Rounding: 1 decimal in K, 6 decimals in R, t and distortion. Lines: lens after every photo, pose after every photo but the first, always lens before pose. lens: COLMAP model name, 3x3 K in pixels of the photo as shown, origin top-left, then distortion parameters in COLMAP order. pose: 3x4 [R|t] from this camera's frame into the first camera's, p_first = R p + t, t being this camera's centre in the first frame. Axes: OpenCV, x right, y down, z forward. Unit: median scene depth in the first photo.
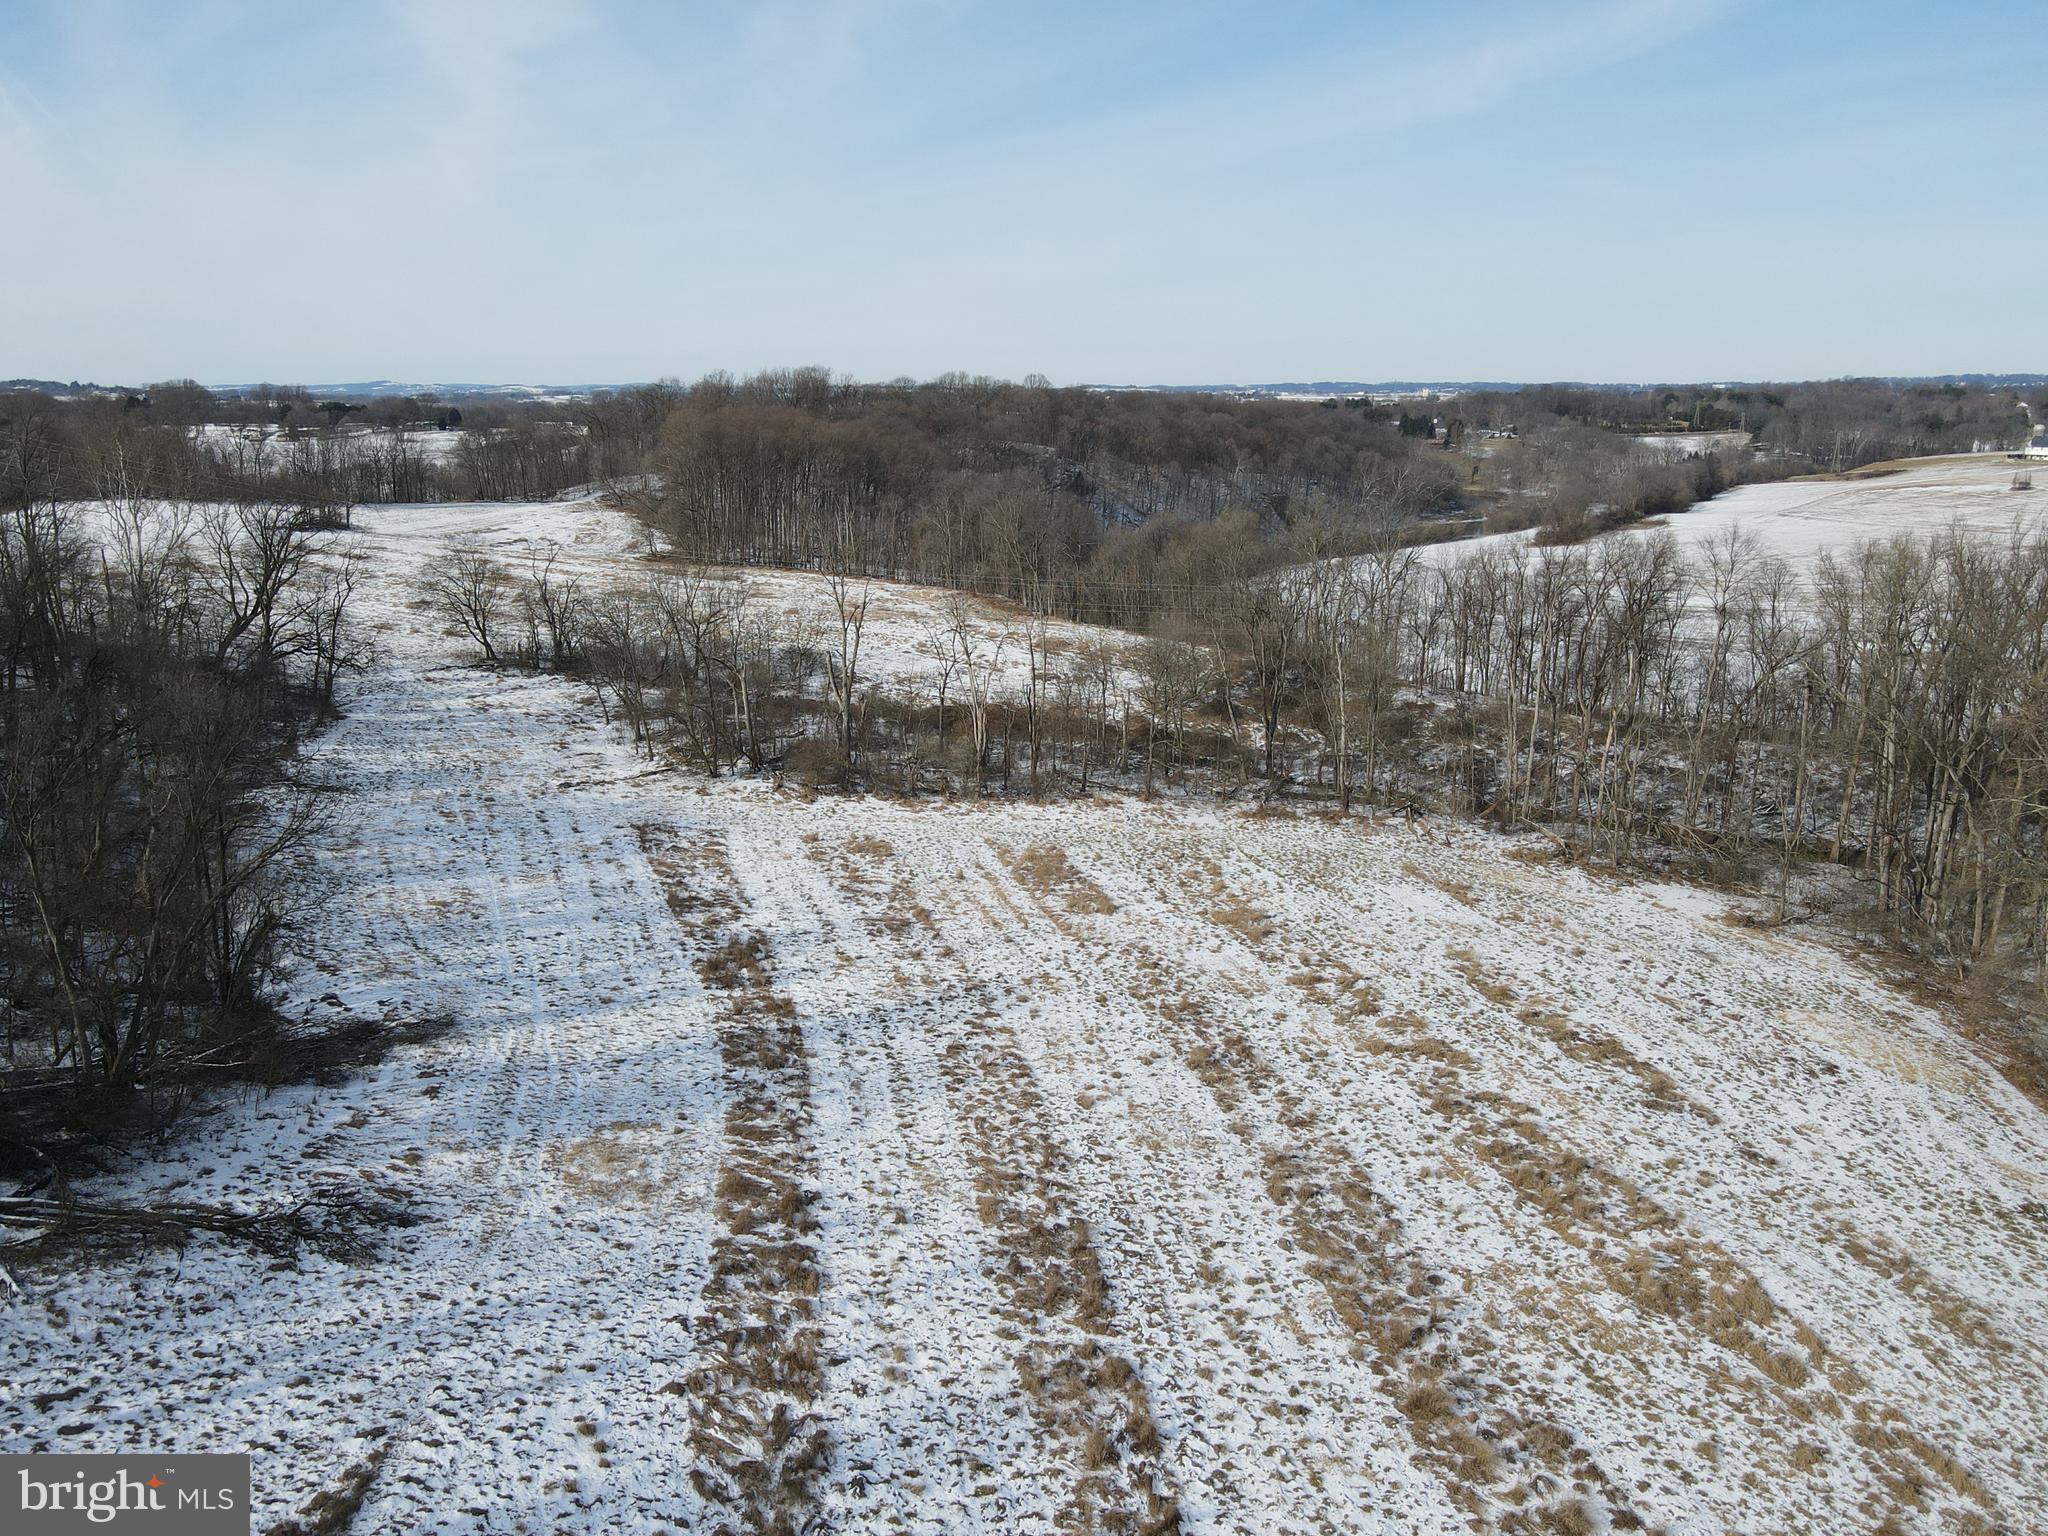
lens RADIAL K [[1471.4, 0, 1021.3], [0, 1471.4, 750.7], [0, 0, 1]] dist [0.009530, -0.001024]
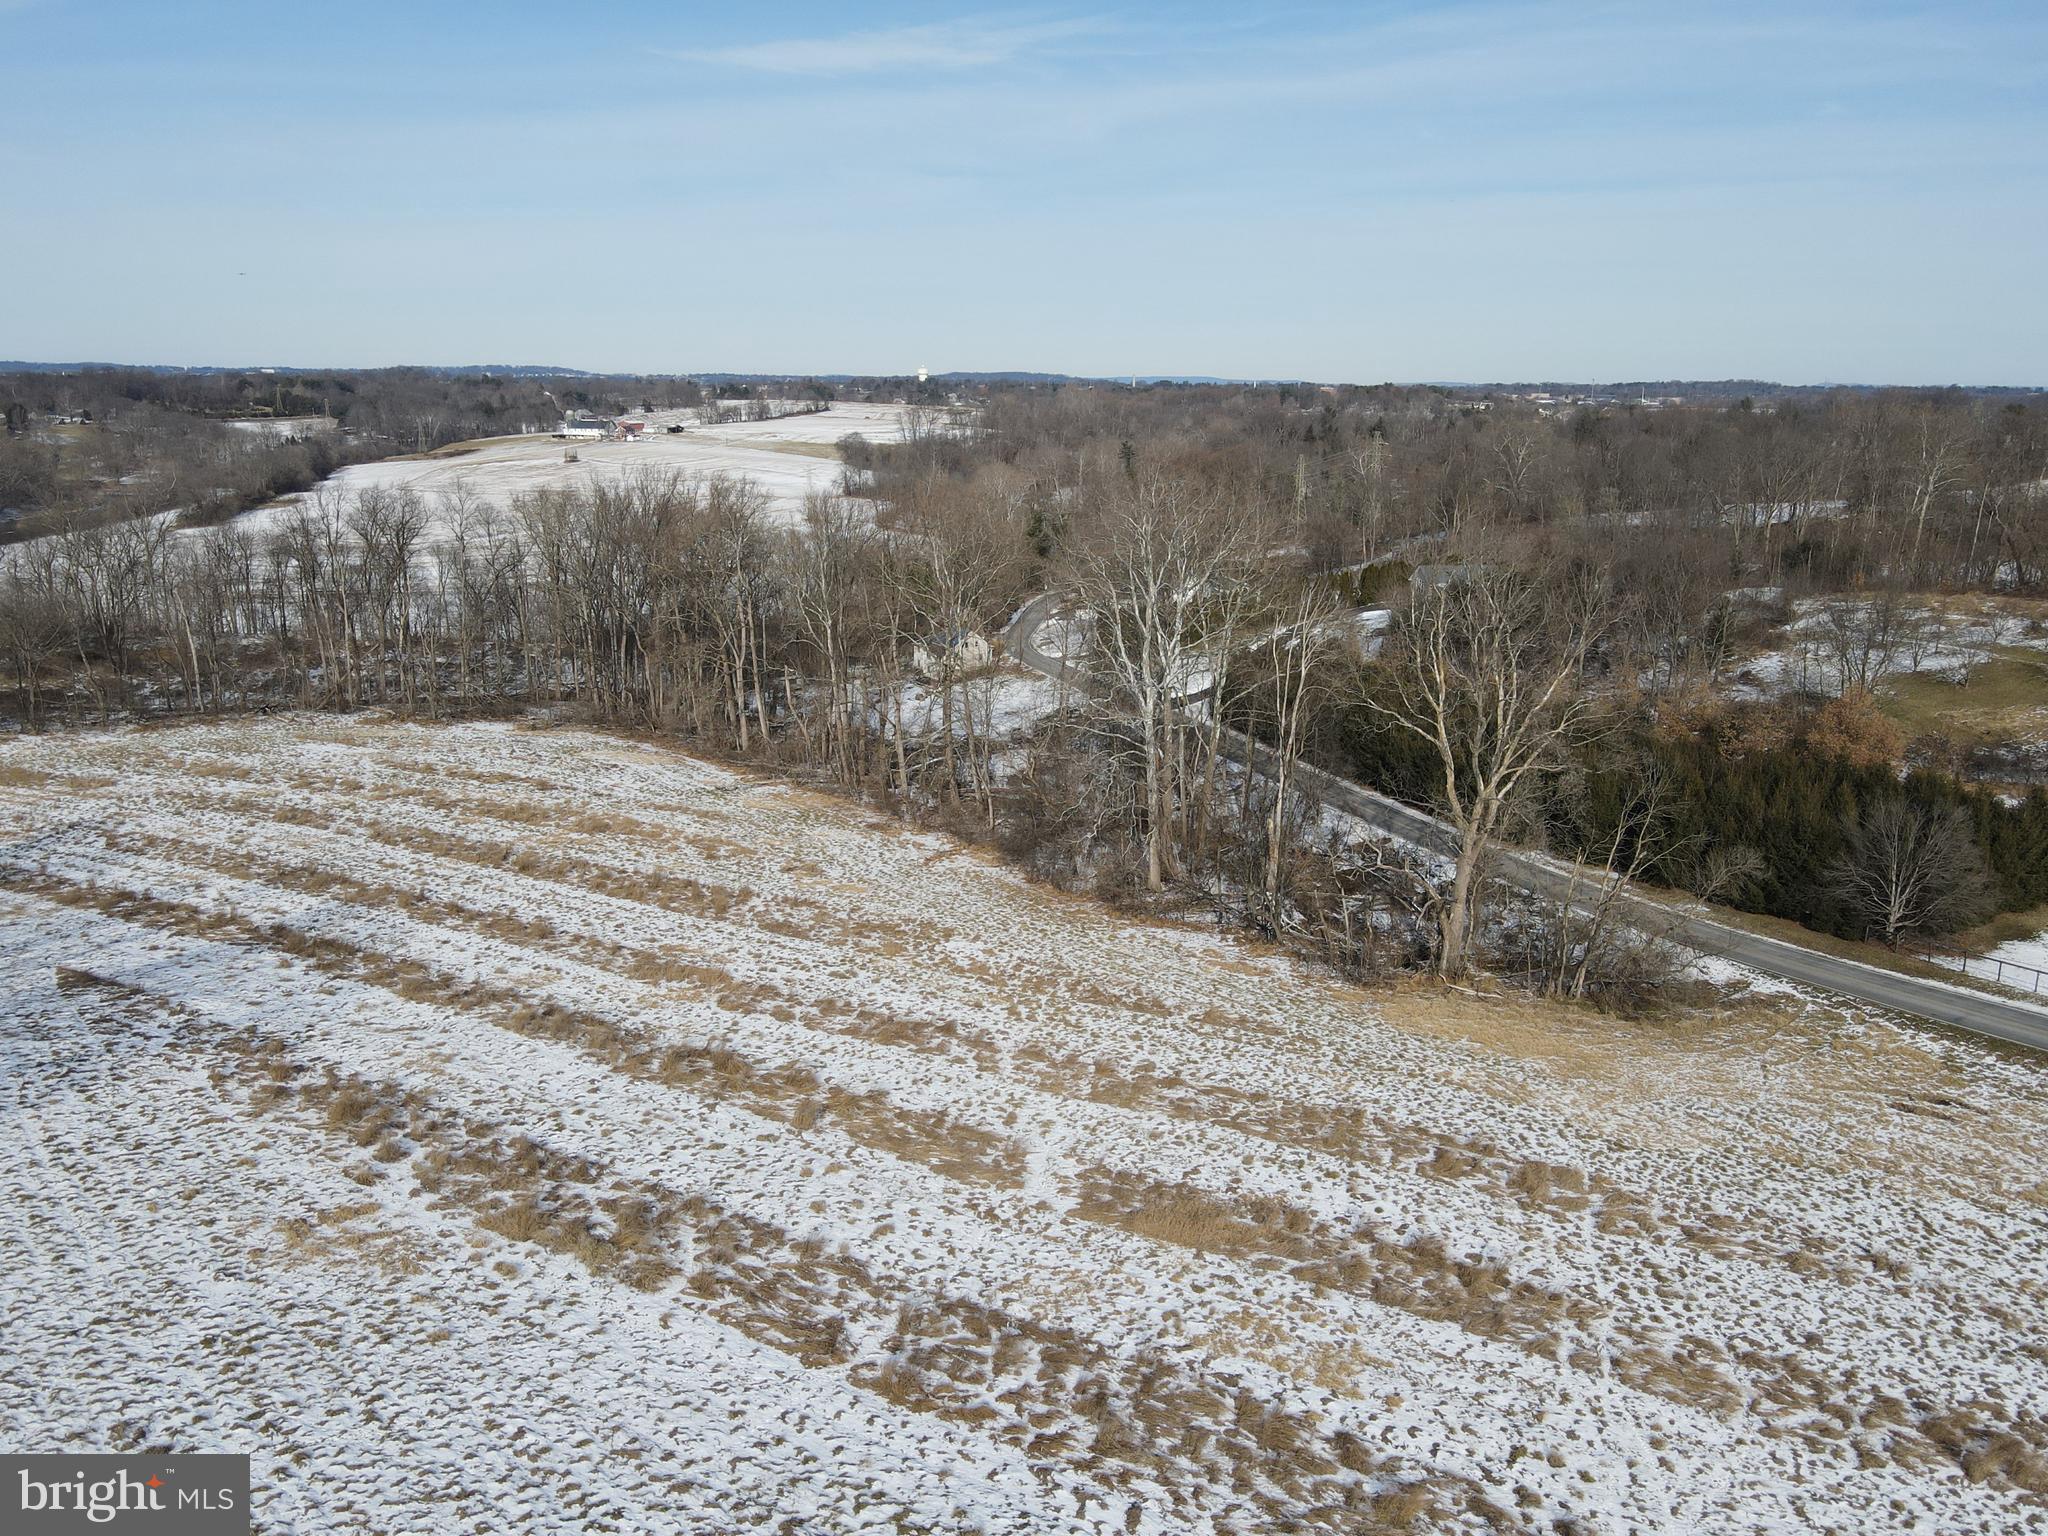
lens RADIAL K [[1471.4, 0, 1008.7], [0, 1471.4, 768.8], [0, 0, 1]] dist [0.009530, -0.001024]
pose [[0.634597, -0.184765, 0.750432, -0.369103], [0.168885, 0.980688, 0.098640, 0.089470], [-0.754165, 0.064140, 0.653545, -0.402523]]
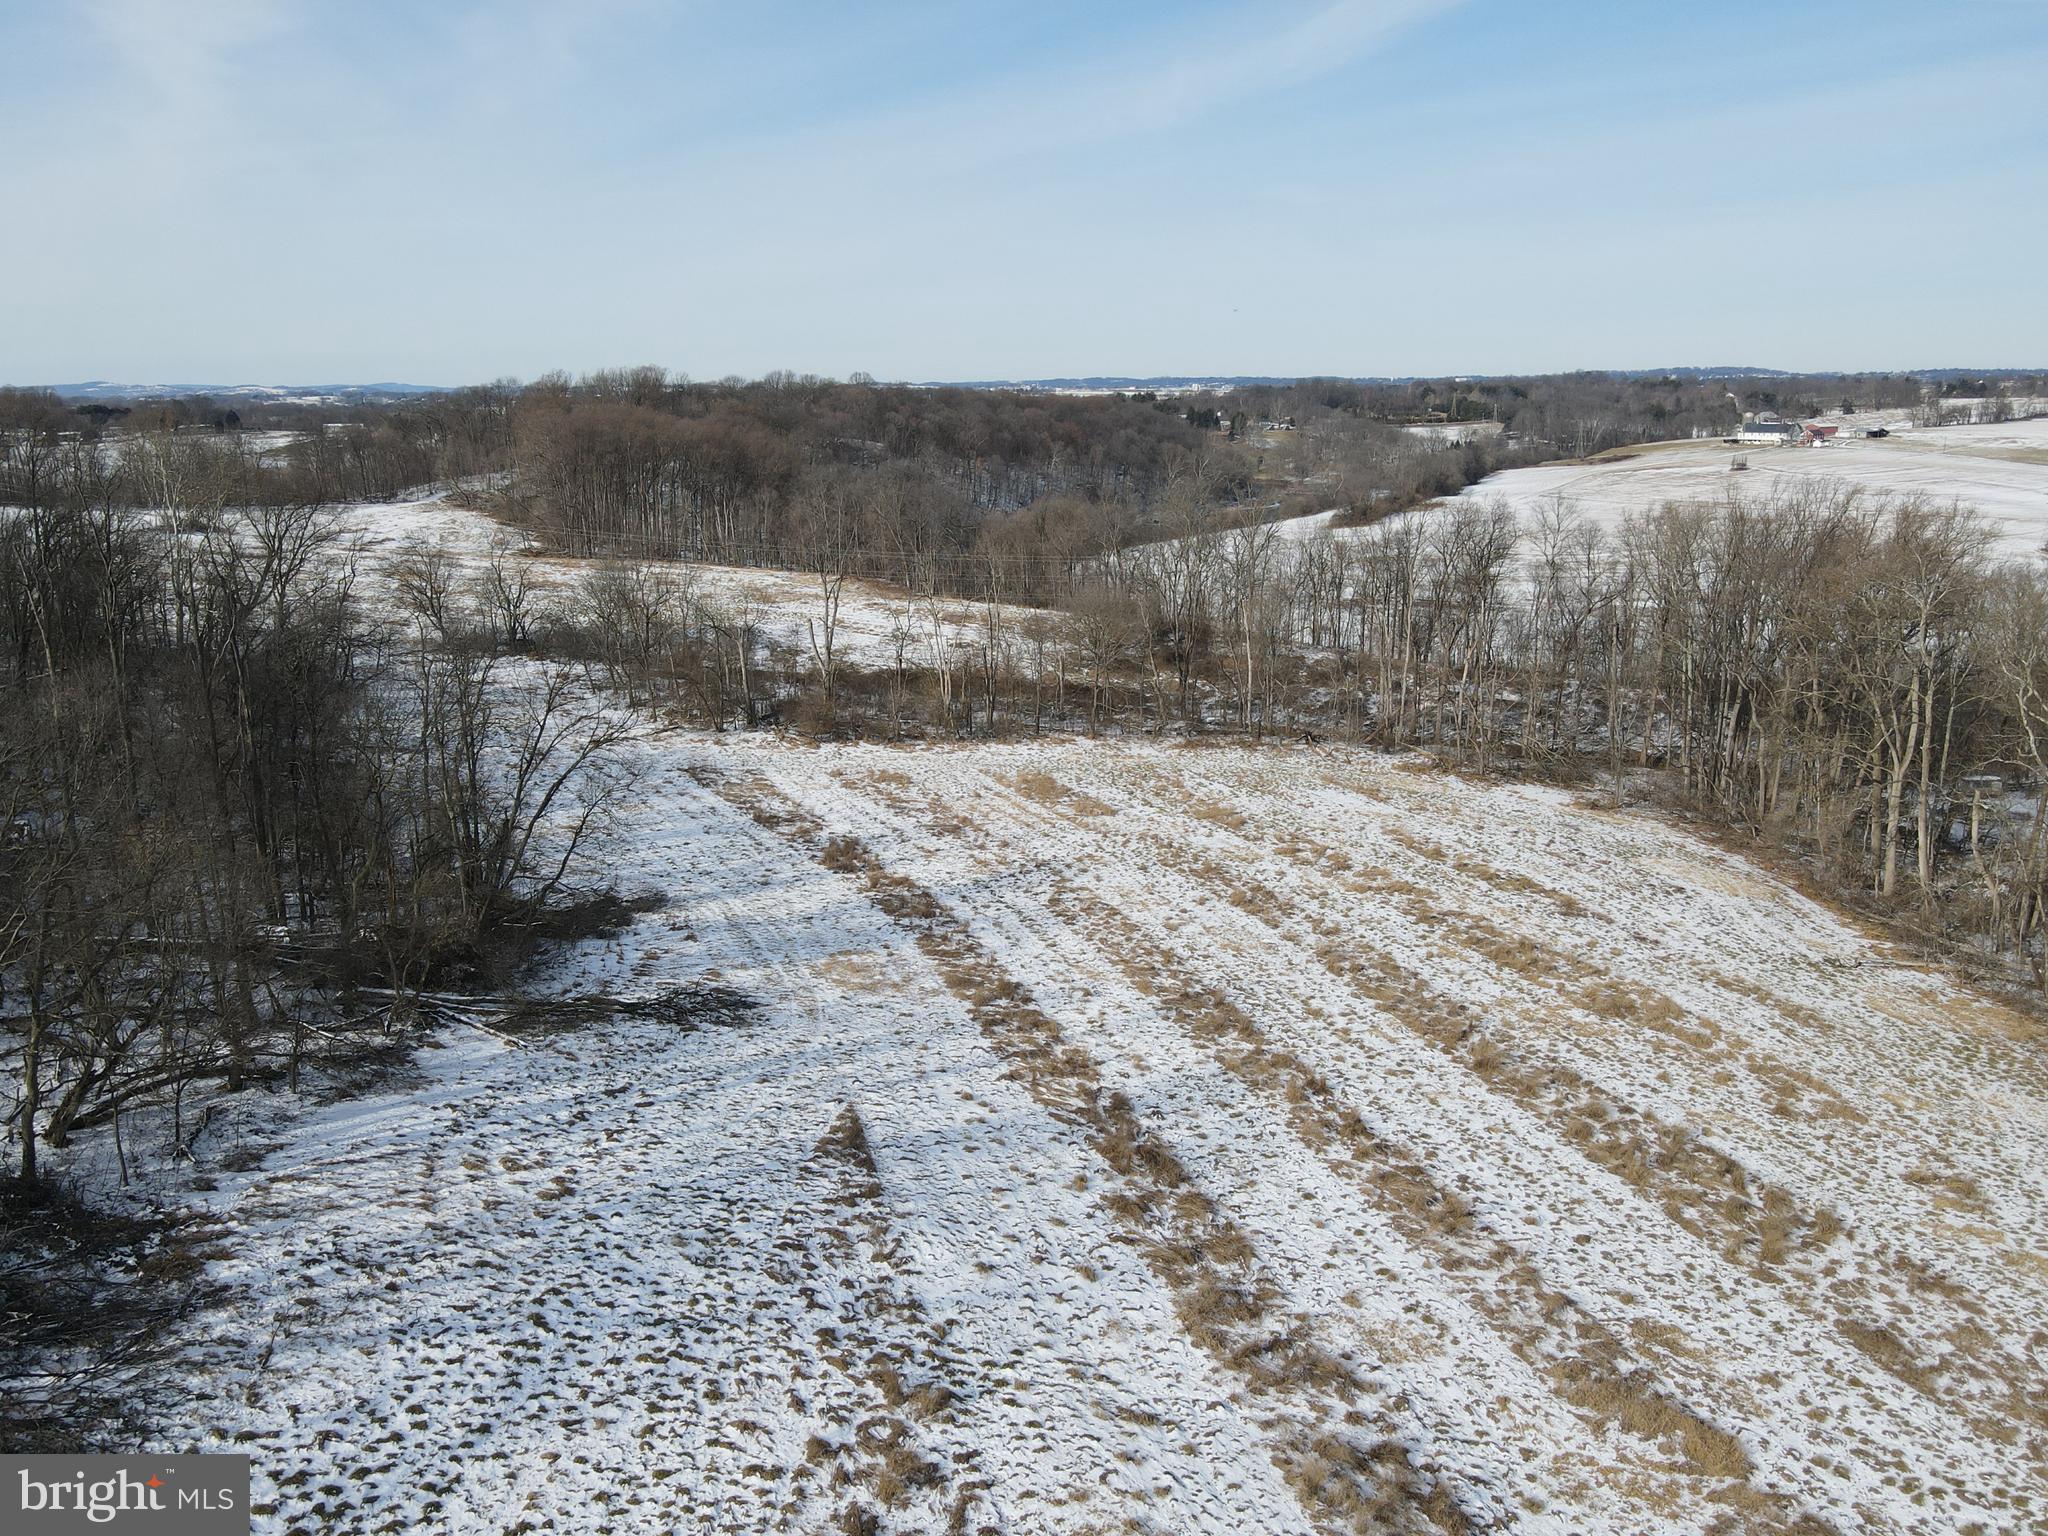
lens RADIAL K [[1471.4, 0, 1015.2], [0, 1471.4, 737.1], [0, 0, 1]] dist [0.009530, -0.001024]
pose [[0.989493, -0.040103, 0.138907, -0.167222], [0.041025, 0.999151, -0.003783, 0.041936], [-0.138637, 0.009442, 0.990298, -0.177379]]
